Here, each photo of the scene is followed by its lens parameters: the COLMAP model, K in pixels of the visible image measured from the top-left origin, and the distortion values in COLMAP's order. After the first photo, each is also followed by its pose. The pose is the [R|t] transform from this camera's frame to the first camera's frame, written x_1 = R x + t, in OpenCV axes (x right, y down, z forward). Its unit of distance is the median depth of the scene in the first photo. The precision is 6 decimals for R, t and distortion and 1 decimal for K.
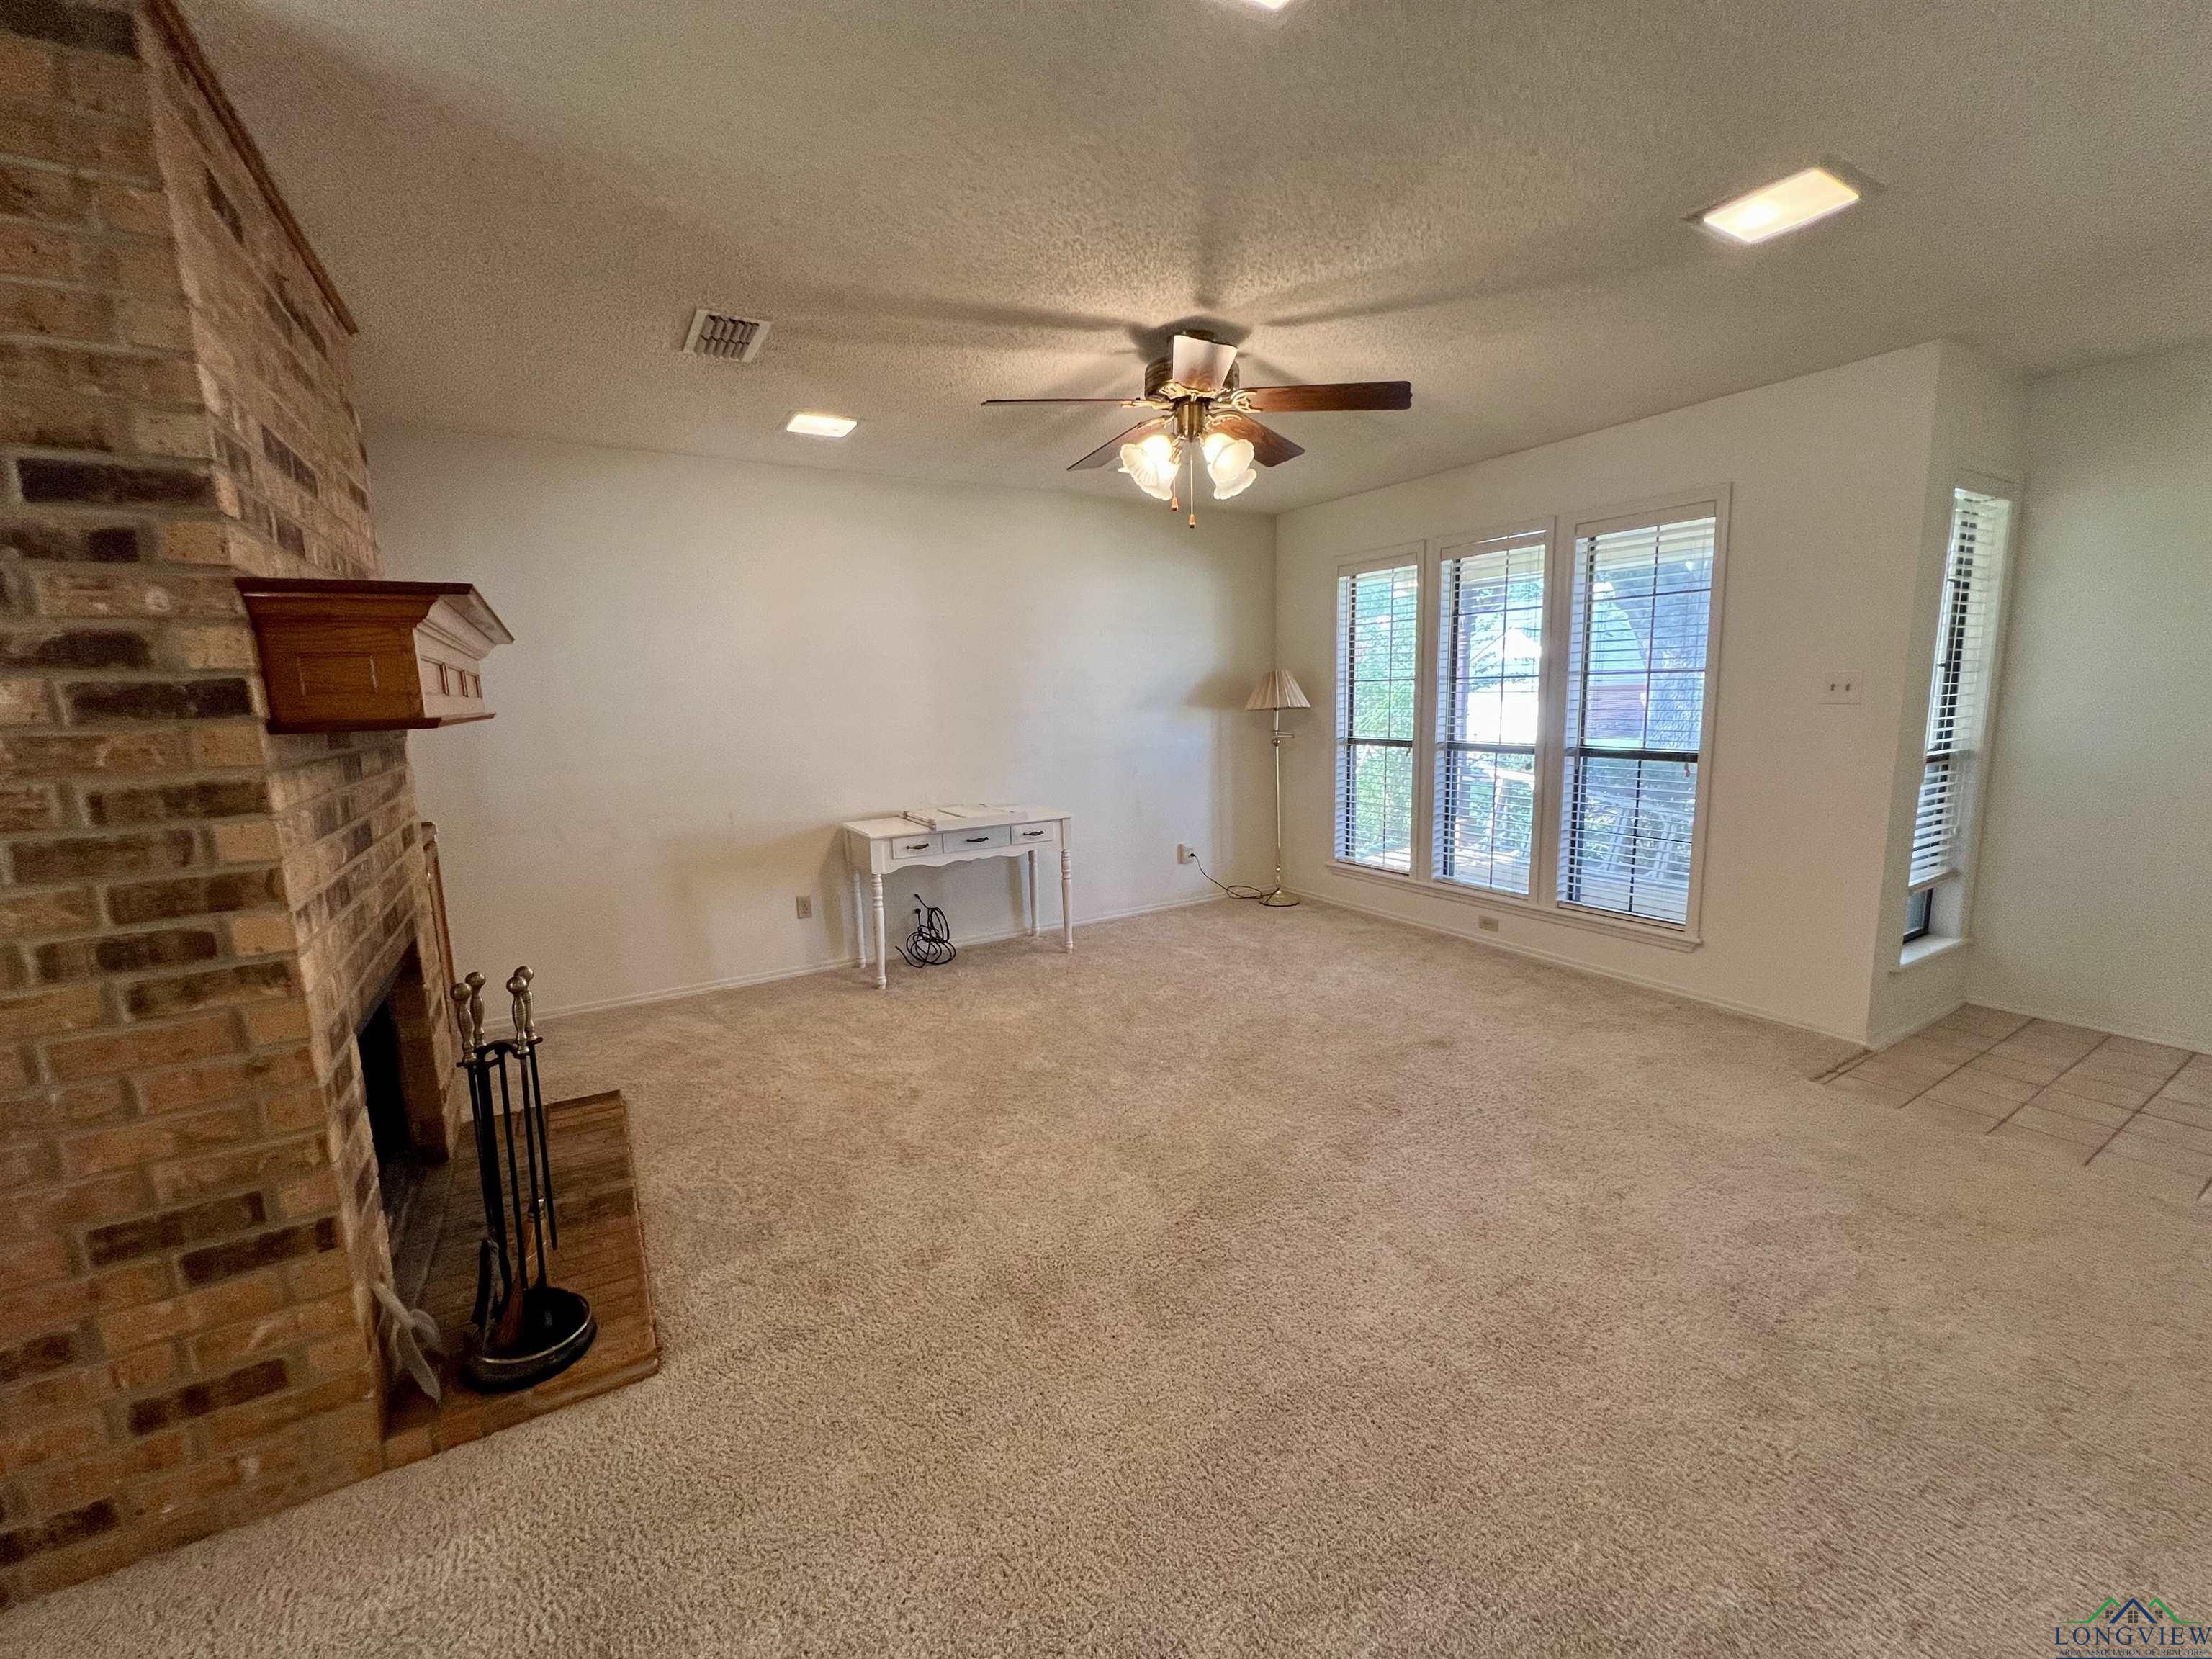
lens RADIAL K [[887.2, 0, 1104.2], [0, 887.2, 831.1], [0, 0, 1]] dist [-0.000025, 0.001887]
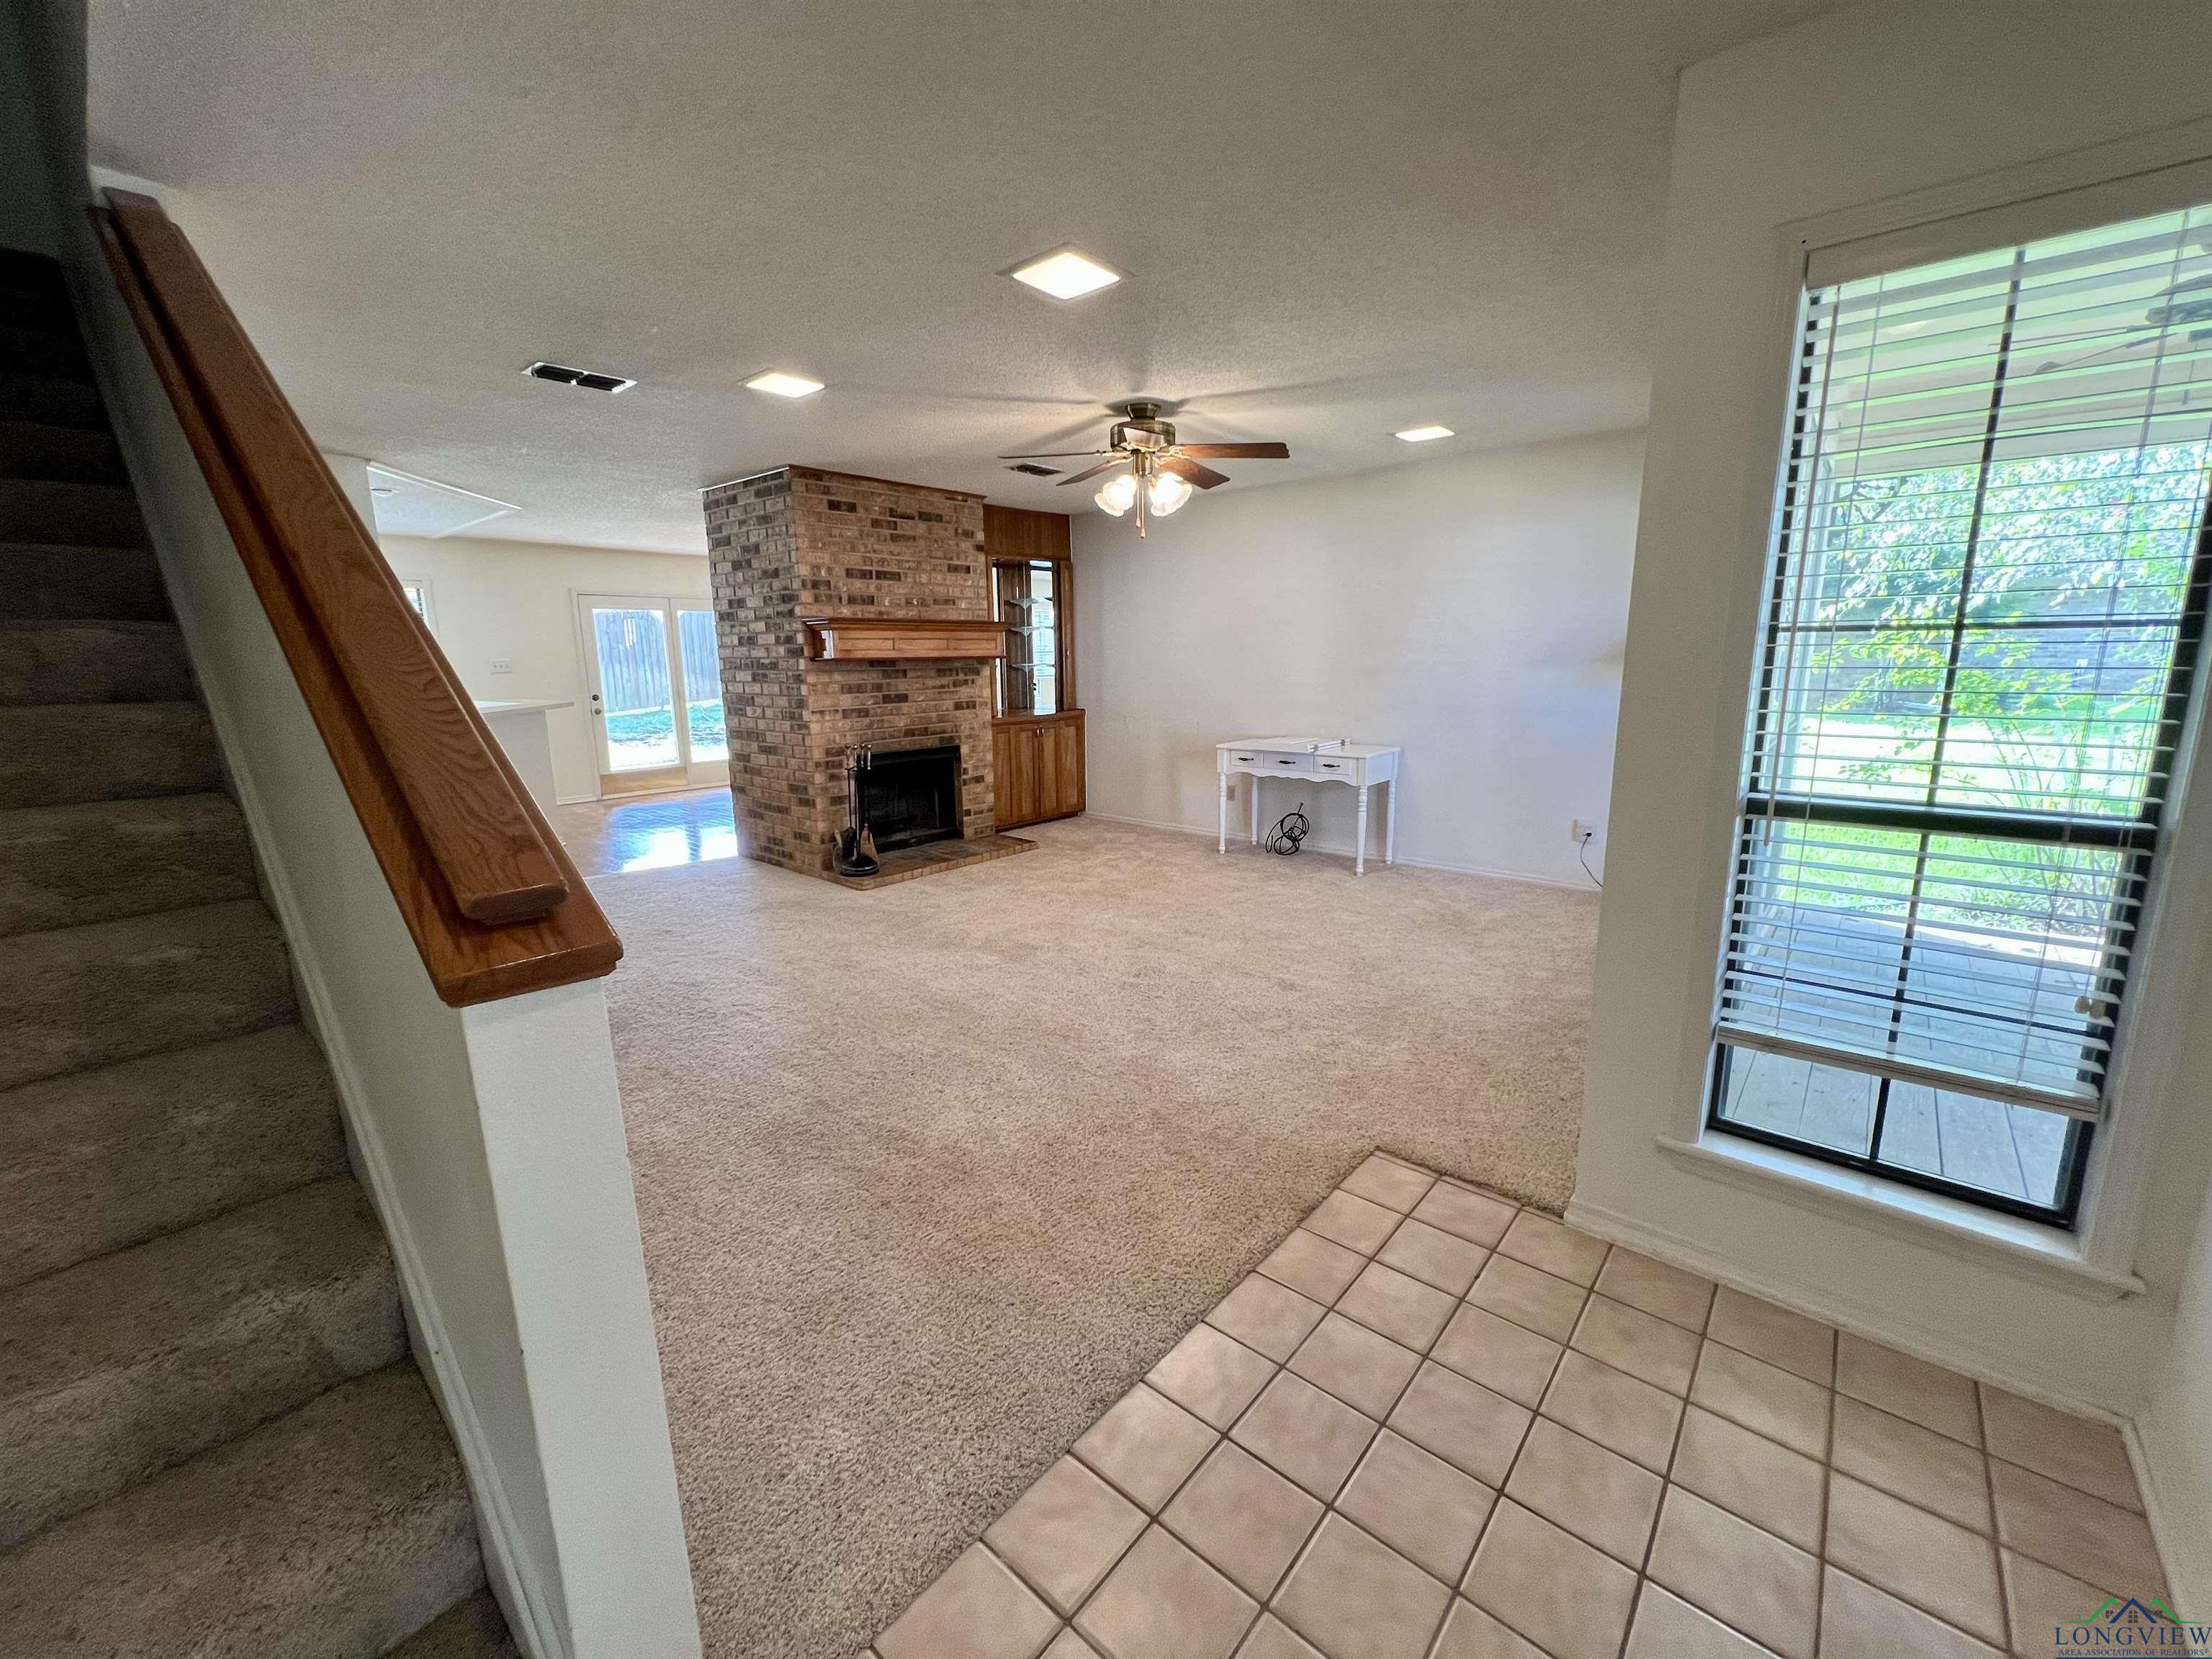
lens RADIAL K [[887.2, 0, 1103.2], [0, 887.2, 828.8], [0, 0, 1]] dist [-0.000025, 0.001887]
pose [[0.309401, 0.203810, -0.928834, 1.803690], [-0.142723, 0.975651, 0.166541, -0.131719], [0.940160, 0.081038, 0.330956, 0.593744]]
